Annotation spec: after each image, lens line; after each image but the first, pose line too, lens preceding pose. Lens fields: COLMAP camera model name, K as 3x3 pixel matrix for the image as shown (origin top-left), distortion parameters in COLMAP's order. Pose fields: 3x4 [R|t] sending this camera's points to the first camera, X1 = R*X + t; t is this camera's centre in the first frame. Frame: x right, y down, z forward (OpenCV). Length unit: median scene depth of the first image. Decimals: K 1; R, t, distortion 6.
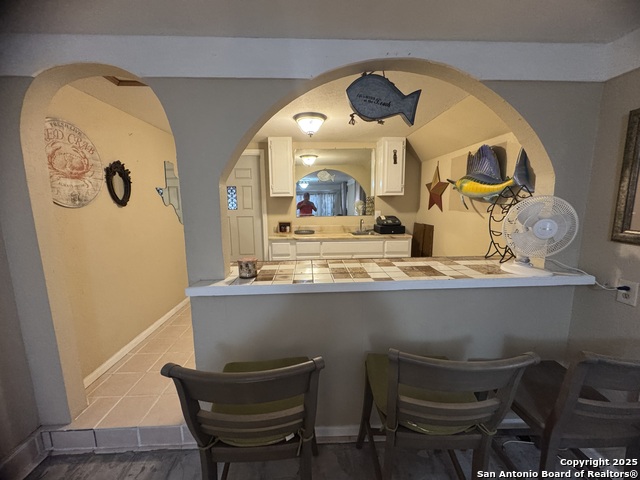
lens RADIAL K [[254.1, 0, 317.5], [0, 254.1, 238.9], [0, 0, 1]] dist [-0.003926, 0.000077]
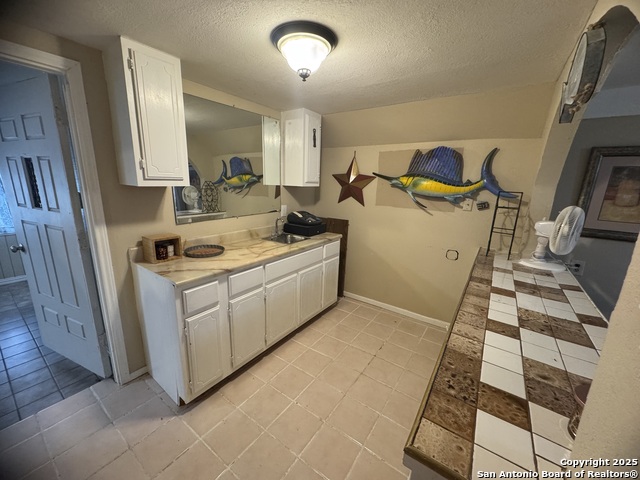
lens RADIAL K [[254.1, 0, 317.2], [0, 254.1, 239.9], [0, 0, 1]] dist [-0.003926, 0.000077]
pose [[0.612511, -0.151806, 0.775748, -0.349187], [0.081963, 0.988293, 0.128684, -0.108487], [-0.786201, -0.015238, 0.617783, 0.493881]]
